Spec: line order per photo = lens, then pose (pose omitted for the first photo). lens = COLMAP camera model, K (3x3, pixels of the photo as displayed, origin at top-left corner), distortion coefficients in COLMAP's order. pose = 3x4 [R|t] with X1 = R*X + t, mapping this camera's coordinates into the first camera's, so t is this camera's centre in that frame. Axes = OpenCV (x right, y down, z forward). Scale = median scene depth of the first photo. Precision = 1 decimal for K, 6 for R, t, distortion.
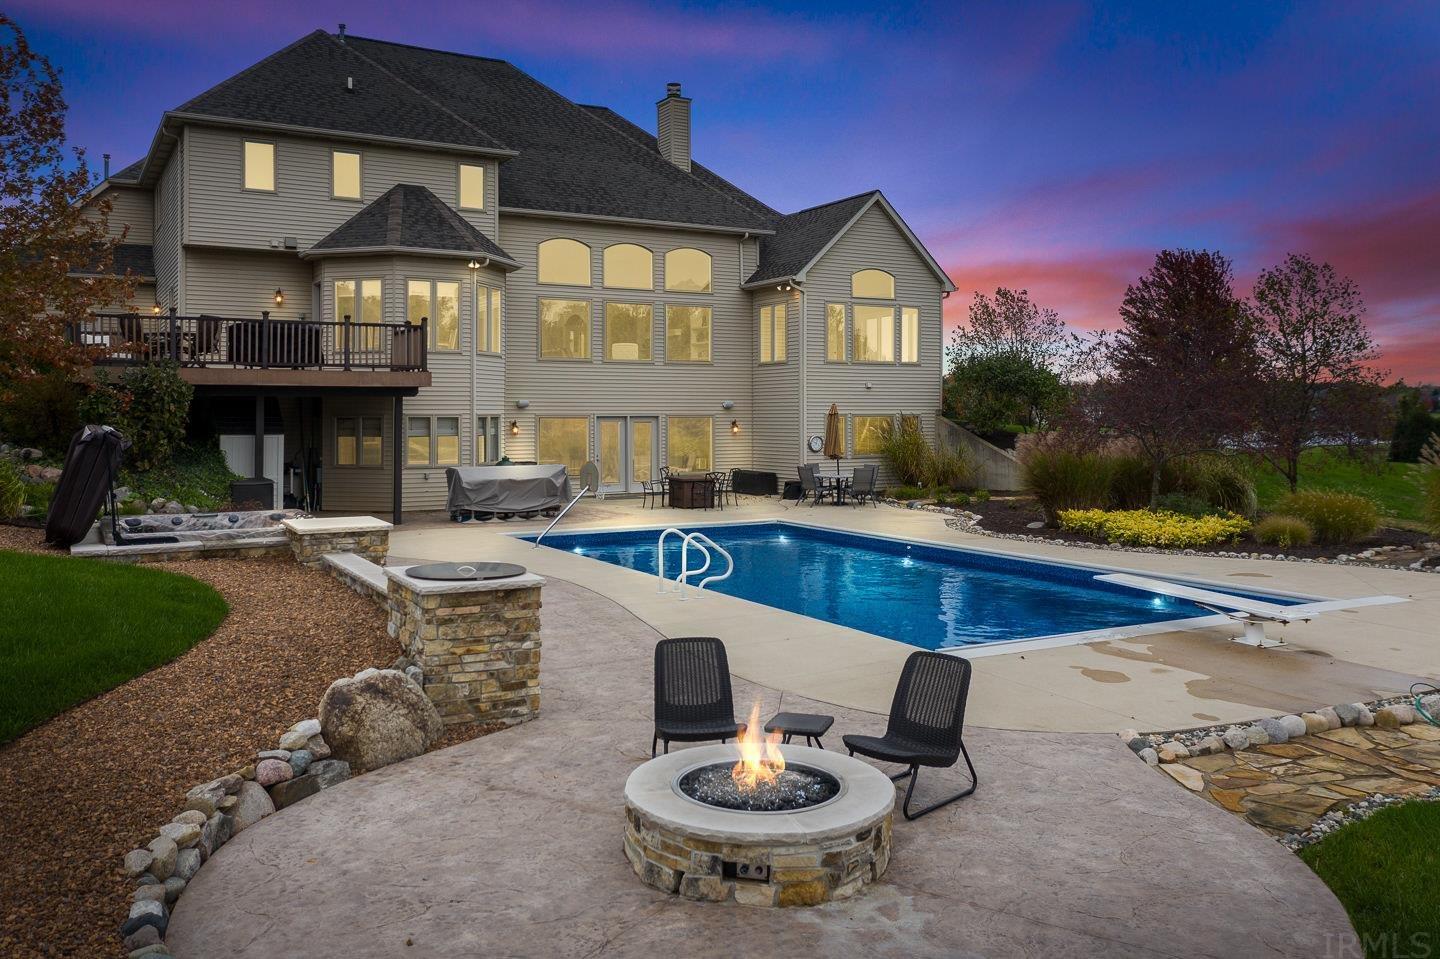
lens RADIAL K [[1139.5, 0, 713.5], [0, 1139.5, 419.1], [0, 0, 1]] dist [0.003780, -0.000052]
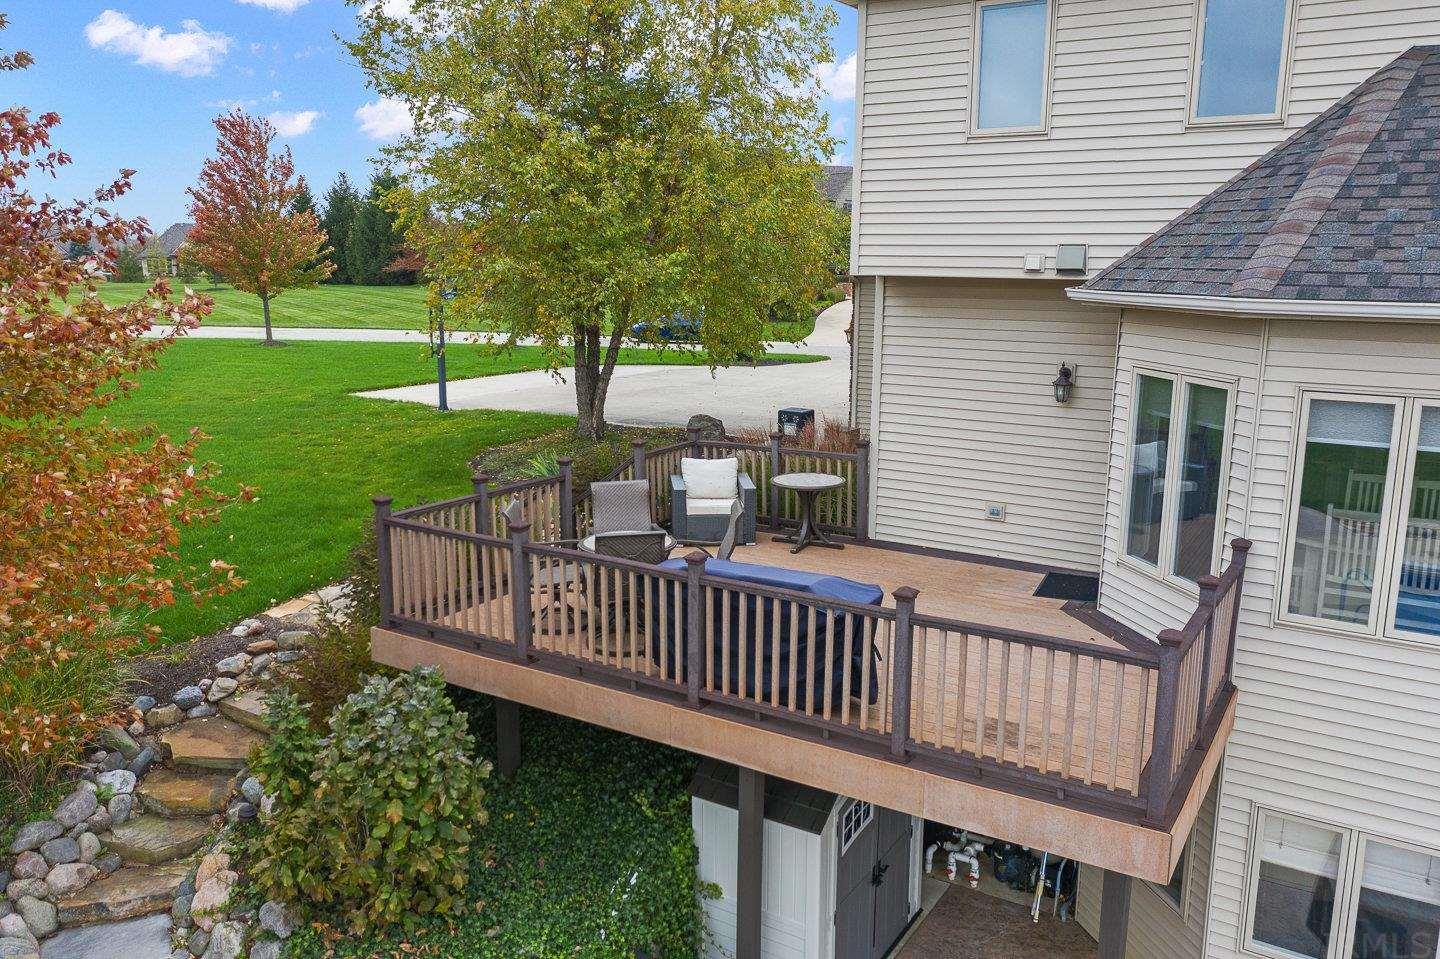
lens RADIAL K [[1139.5, 0, 719.4], [0, 1139.5, 481.1], [0, 0, 1]] dist [0.003780, -0.000052]
pose [[0.448937, 0.179741, -0.875299, -0.080322], [-0.009192, 0.980437, 0.196617, -0.183601], [0.893516, -0.080223, 0.441807, 0.836284]]
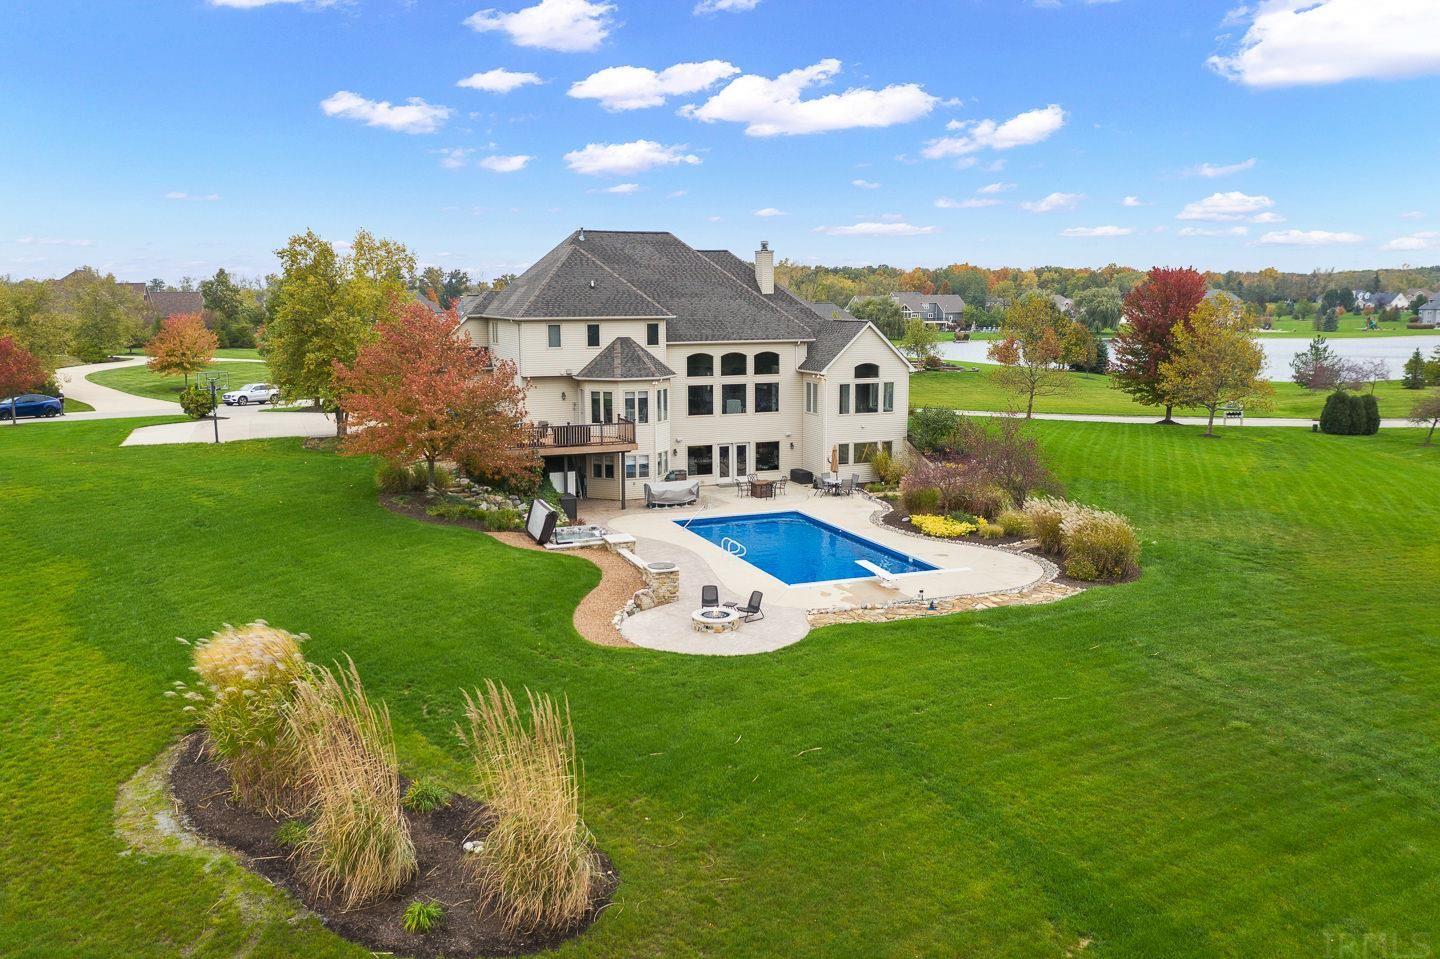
lens RADIAL K [[1139.5, 0, 720.4], [0, 1139.5, 479.9], [0, 0, 1]] dist [0.003780, -0.000052]
pose [[0.990501, 0.019558, -0.136107, 0.229512], [0.002762, 0.986803, 0.161899, -0.350343], [0.137477, -0.160737, 0.977376, -1.233290]]
